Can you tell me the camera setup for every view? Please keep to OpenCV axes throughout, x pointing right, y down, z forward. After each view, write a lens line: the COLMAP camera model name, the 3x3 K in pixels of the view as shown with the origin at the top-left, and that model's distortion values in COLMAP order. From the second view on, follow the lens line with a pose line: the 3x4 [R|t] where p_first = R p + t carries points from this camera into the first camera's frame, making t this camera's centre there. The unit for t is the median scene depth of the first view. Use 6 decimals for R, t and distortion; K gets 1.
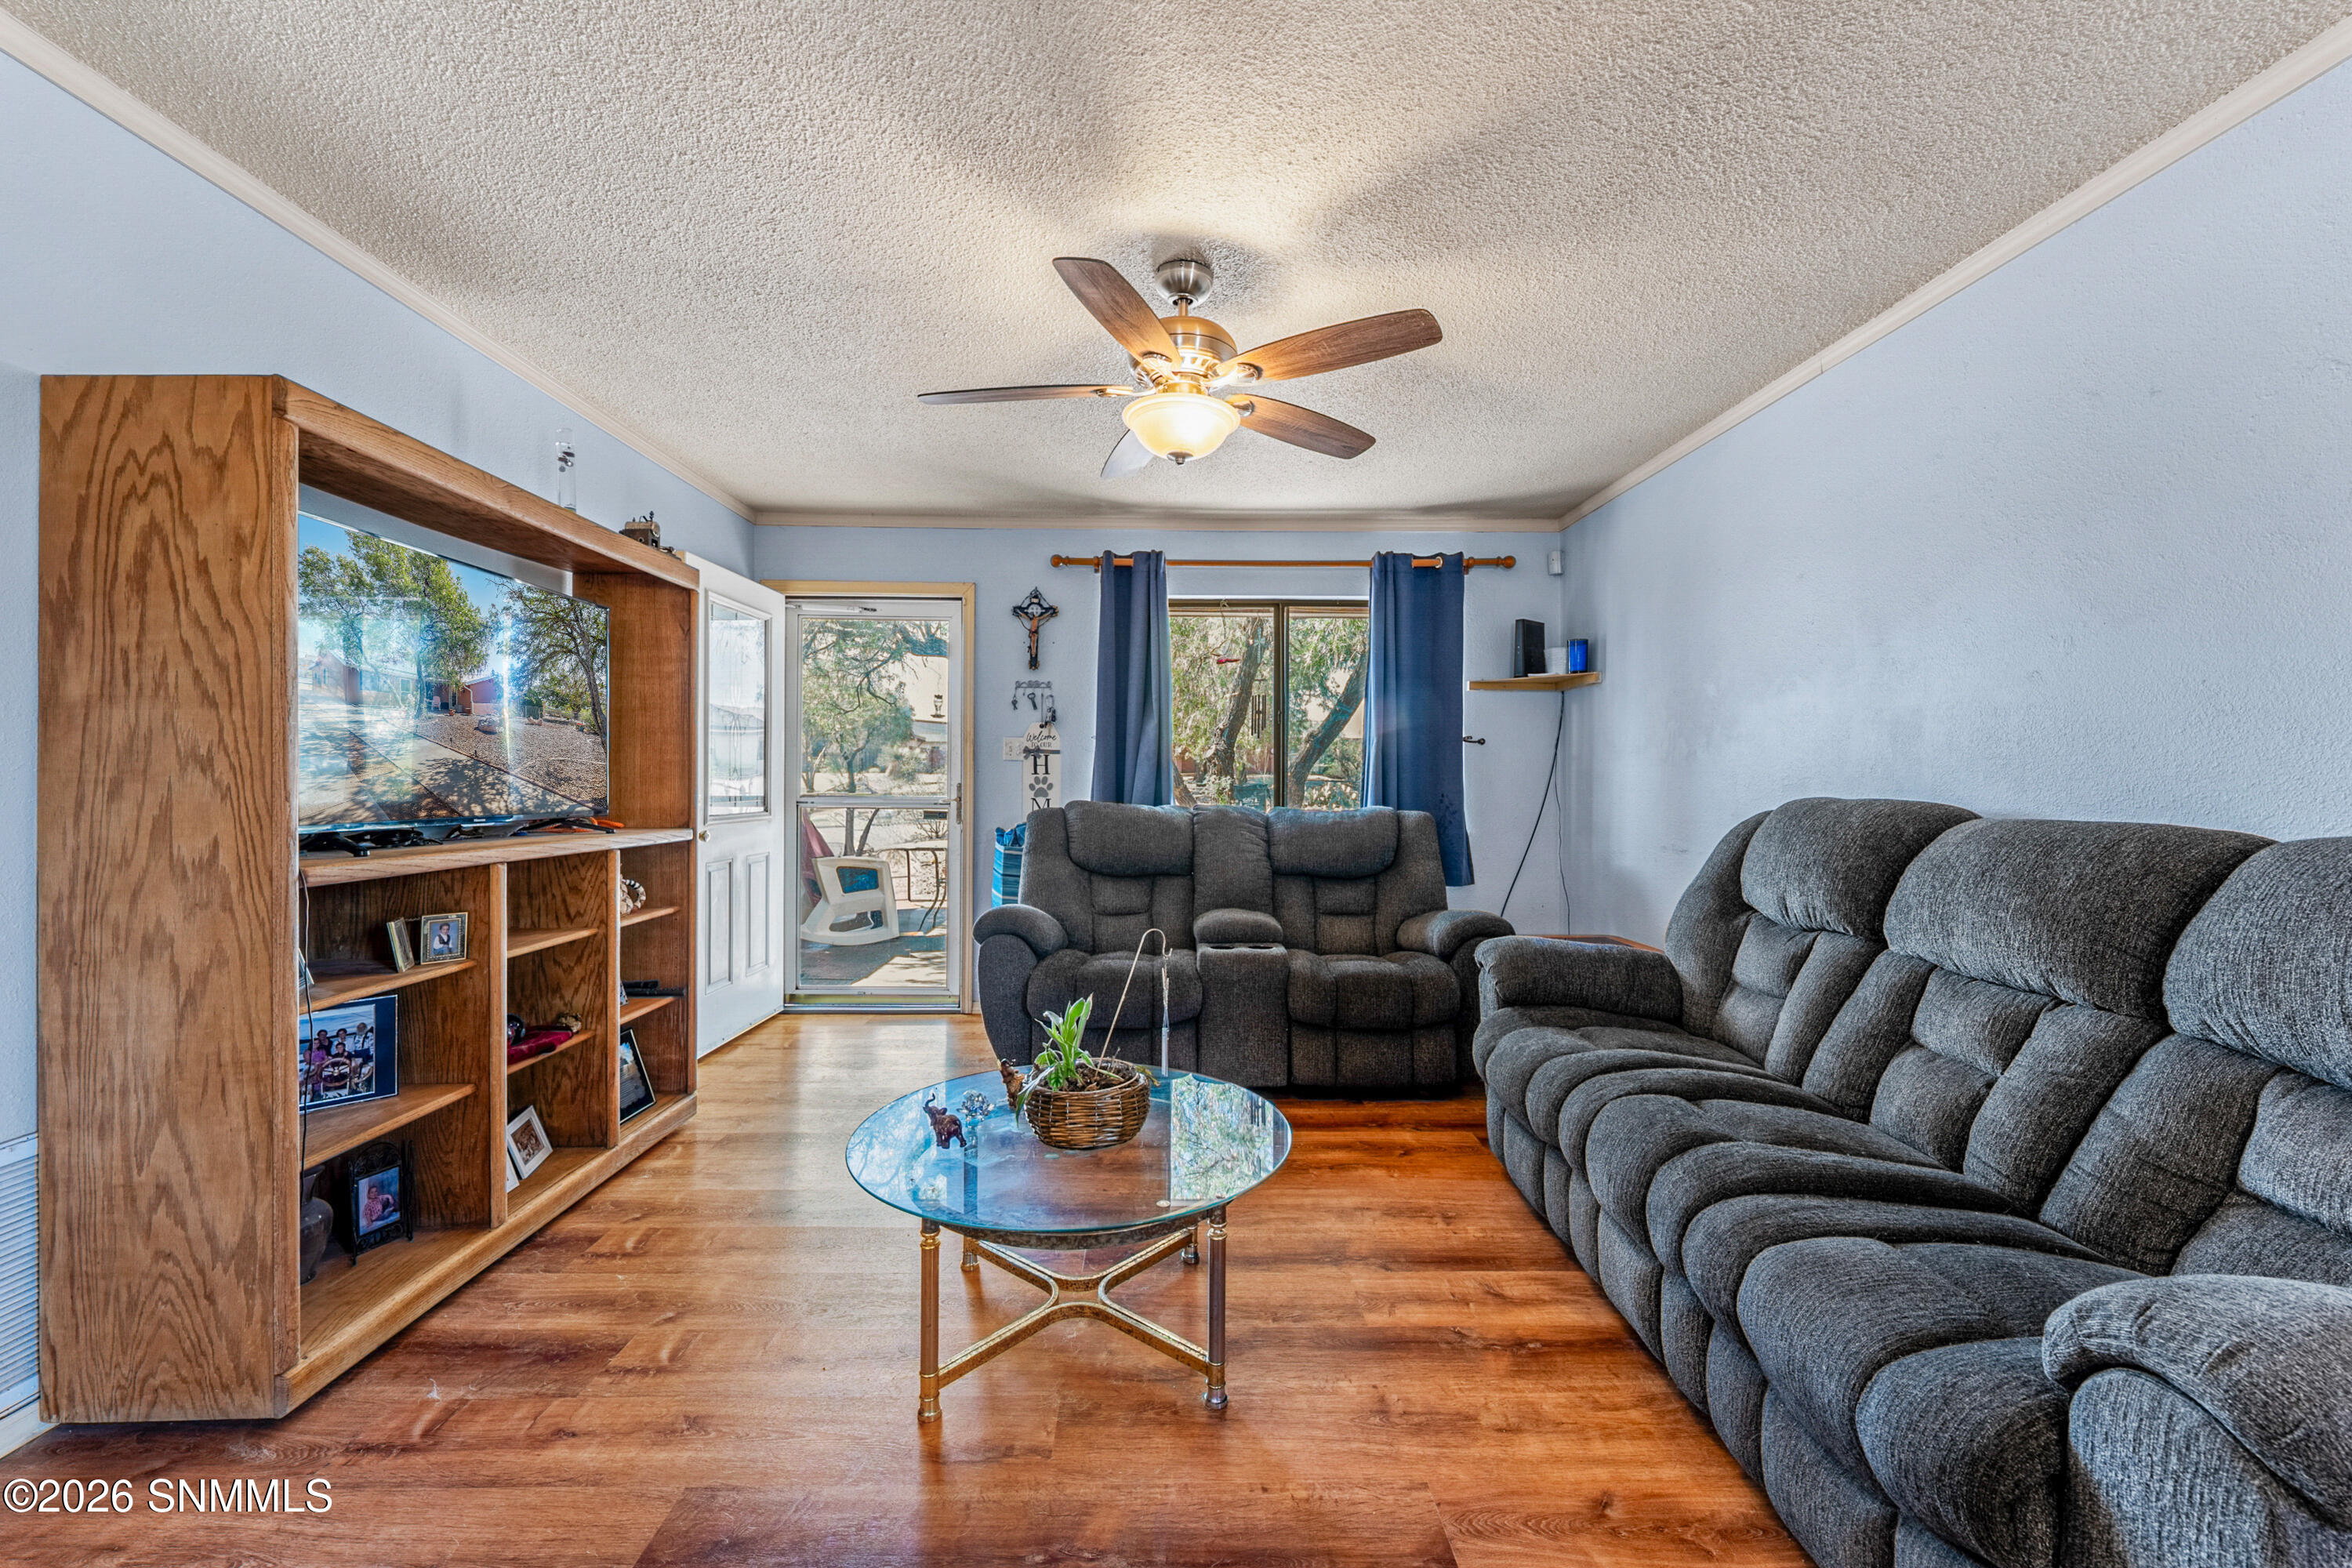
lens RADIAL K [[948.8, 0, 1174.8], [0, 948.8, 778.4], [0, 0, 1]] dist [-0.001763, -0.000334]
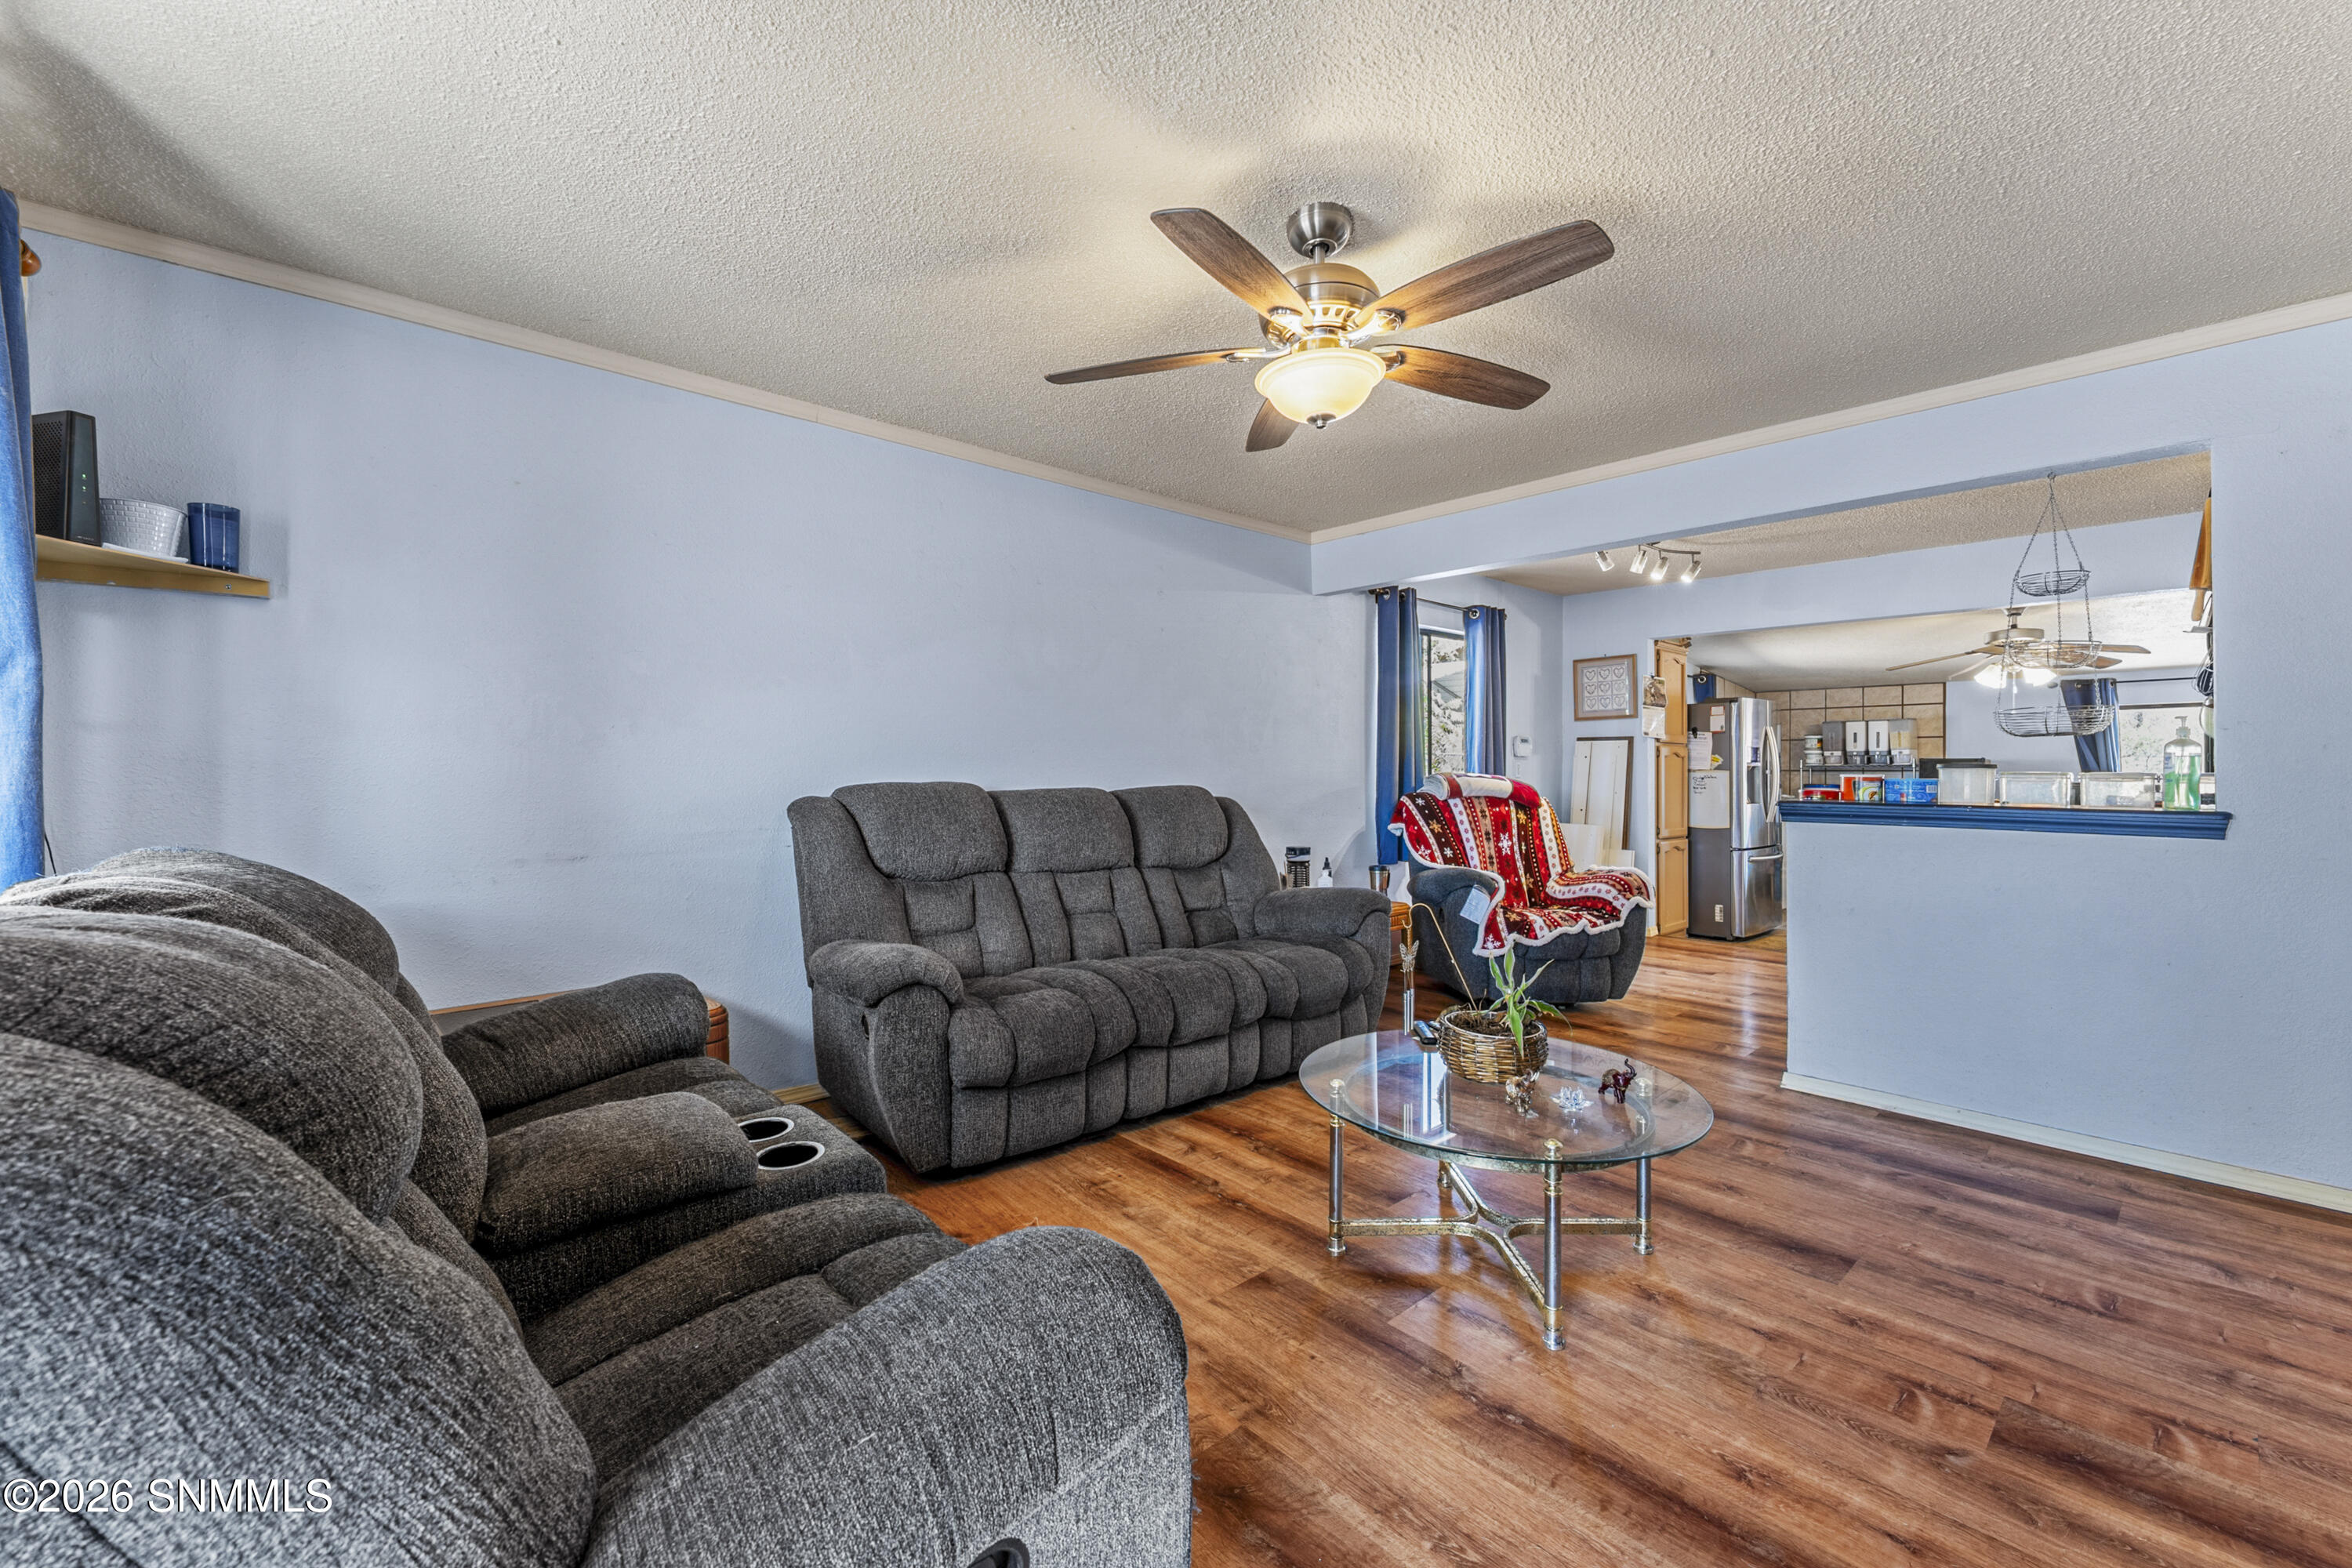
lens RADIAL K [[948.8, 0, 1174.8], [0, 948.8, 778.4], [0, 0, 1]] dist [-0.001763, -0.000334]
pose [[-0.661677, -0.011944, 0.749693, -0.640924], [-0.001461, 0.999892, 0.014640, -0.008086], [-0.749787, 0.008592, -0.661623, 1.866382]]
